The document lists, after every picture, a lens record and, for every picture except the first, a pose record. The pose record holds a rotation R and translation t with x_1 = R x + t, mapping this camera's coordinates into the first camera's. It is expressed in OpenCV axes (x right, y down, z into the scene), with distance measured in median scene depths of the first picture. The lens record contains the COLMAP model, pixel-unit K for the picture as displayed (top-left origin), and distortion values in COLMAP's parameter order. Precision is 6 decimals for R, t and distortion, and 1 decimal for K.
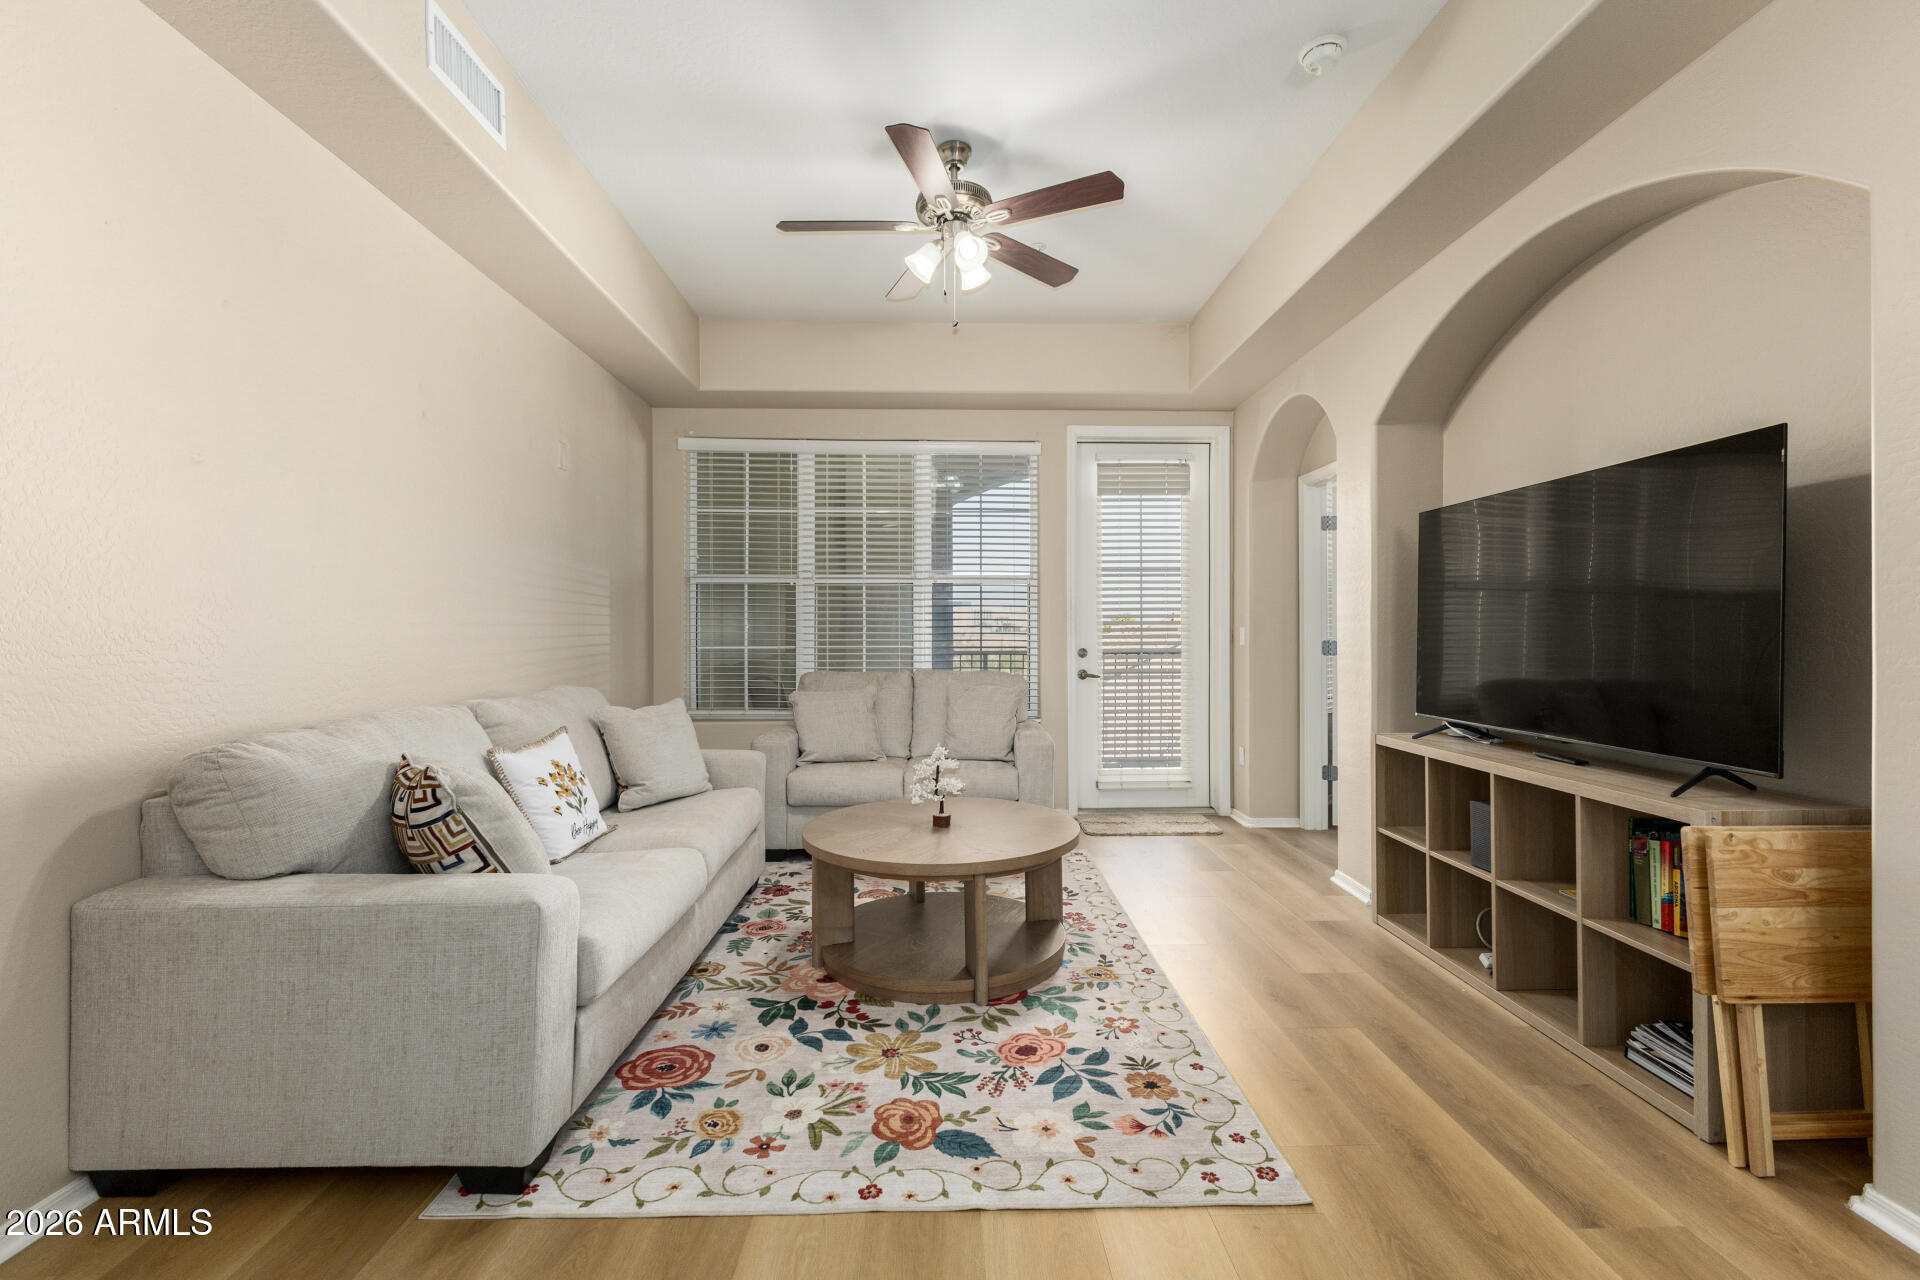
lens RADIAL K [[827.2, 0, 967.3], [0, 827.2, 632.5], [0, 0, 1]] dist [0.010595, -0.002364]
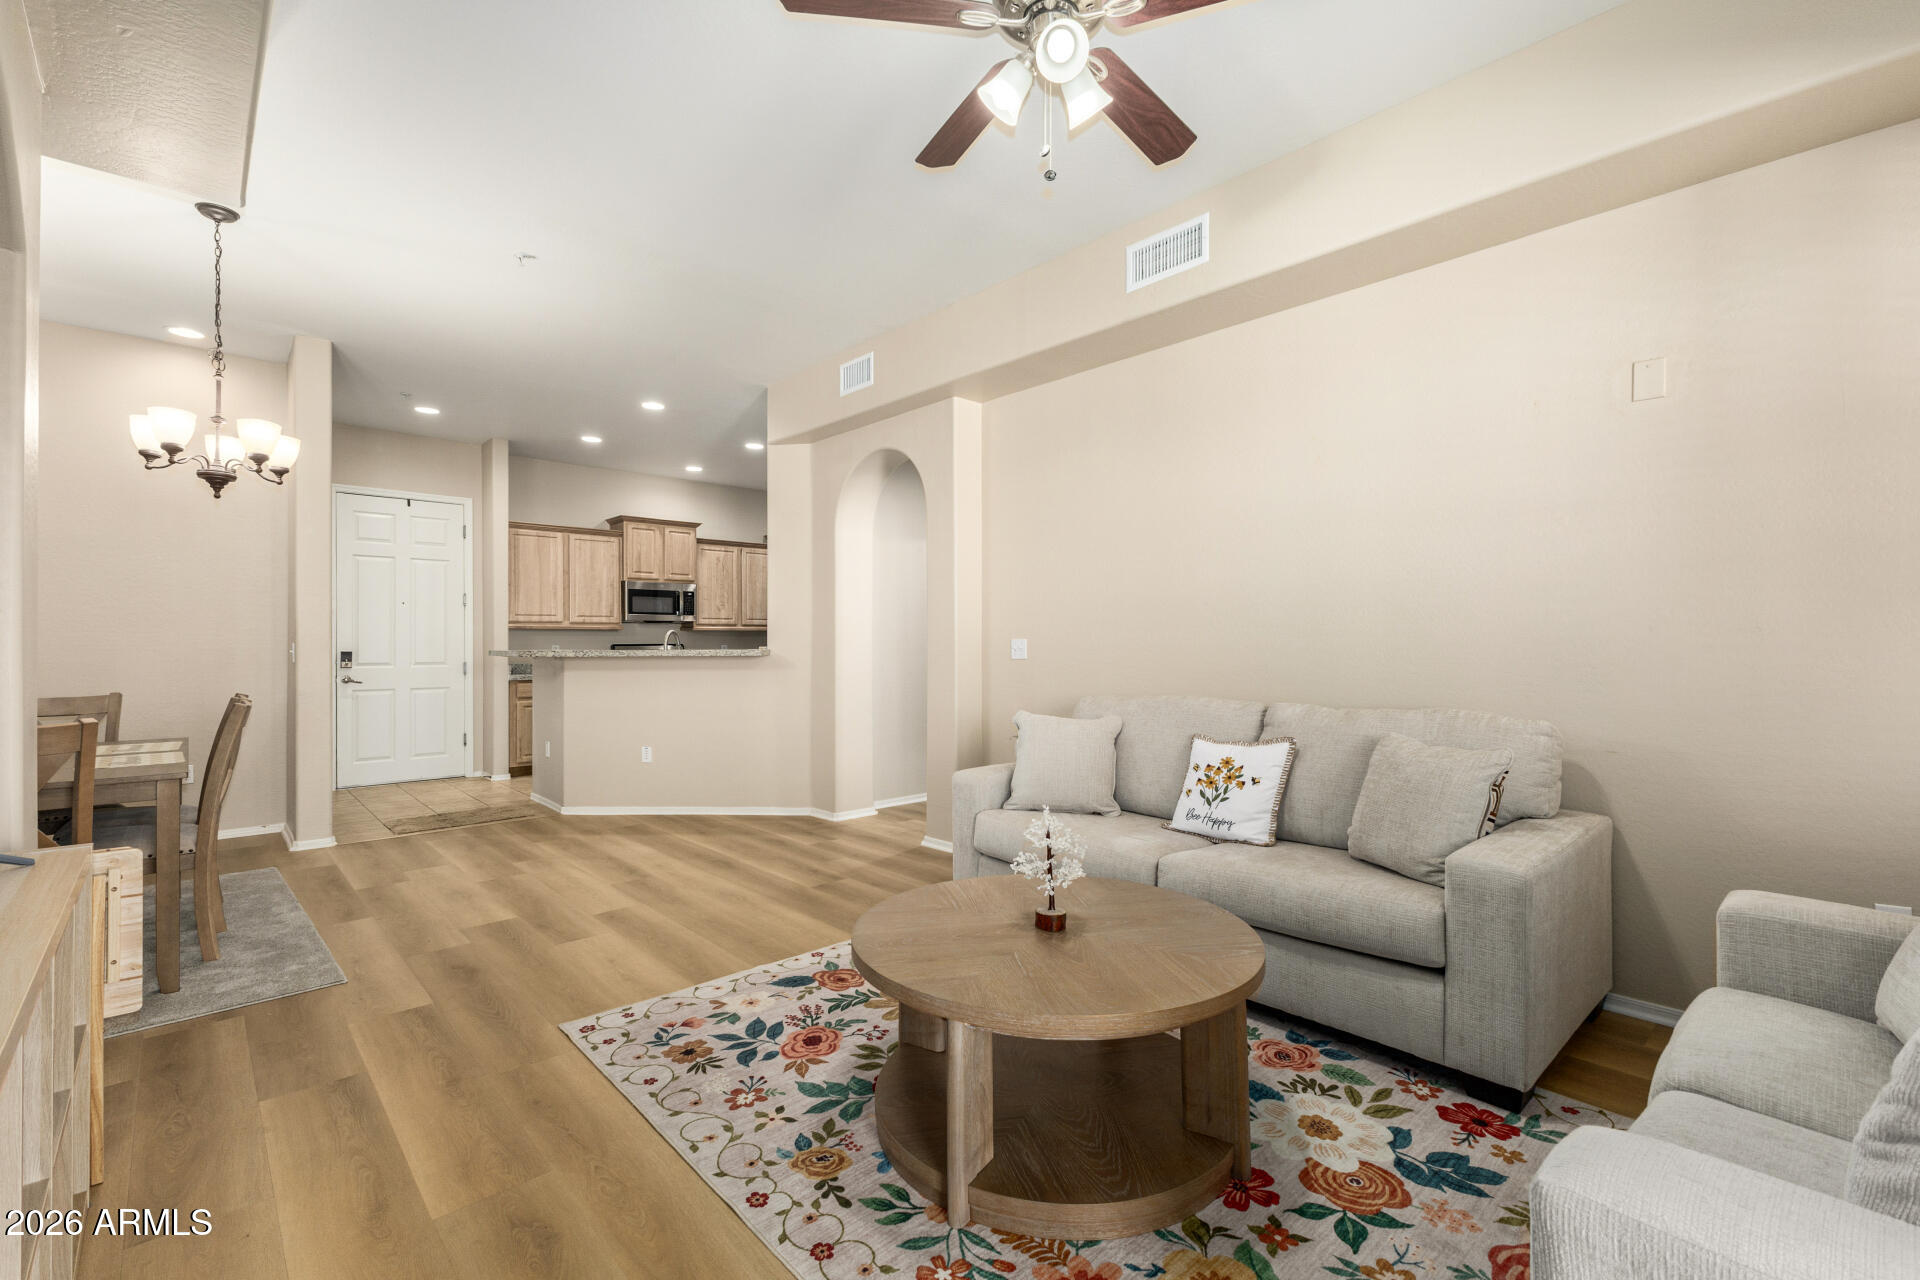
lens RADIAL K [[827.2, 0, 950.4], [0, 827.2, 641.8], [0, 0, 1]] dist [0.010595, -0.002364]
pose [[-0.761187, 0.003596, -0.648523, 0.628464], [0.004567, 0.999990, 0.000184, -0.006644], [0.648517, -0.002821, -0.761195, 1.934545]]
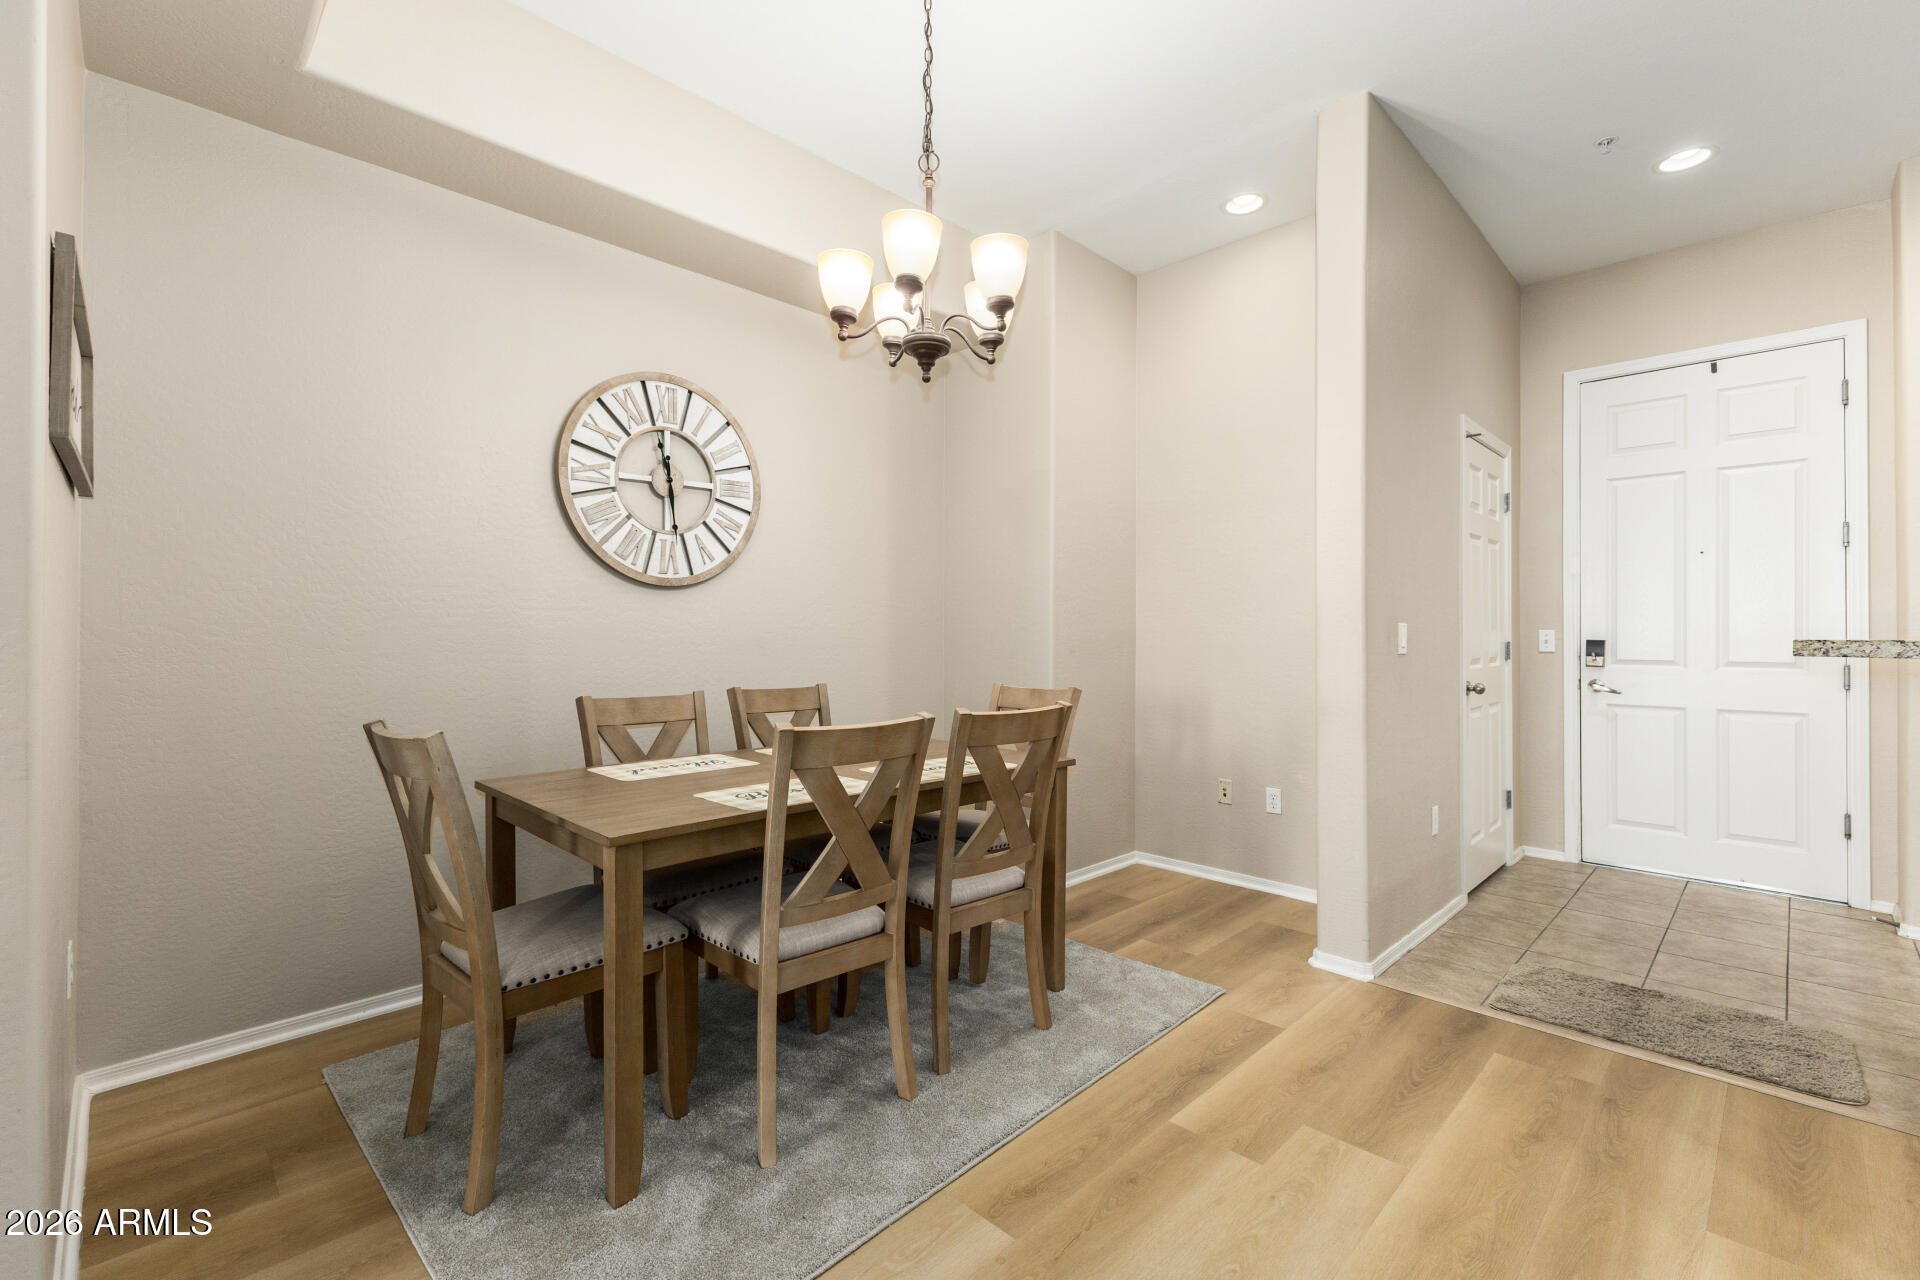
lens RADIAL K [[827.2, 0, 950.0], [0, 827.2, 632.2], [0, 0, 1]] dist [0.010595, -0.002364]
pose [[-0.681097, 0.004748, 0.732178, -0.001530], [0.001308, 0.999985, -0.005268, 0.009465], [-0.732192, -0.002630, -0.681093, 0.590718]]
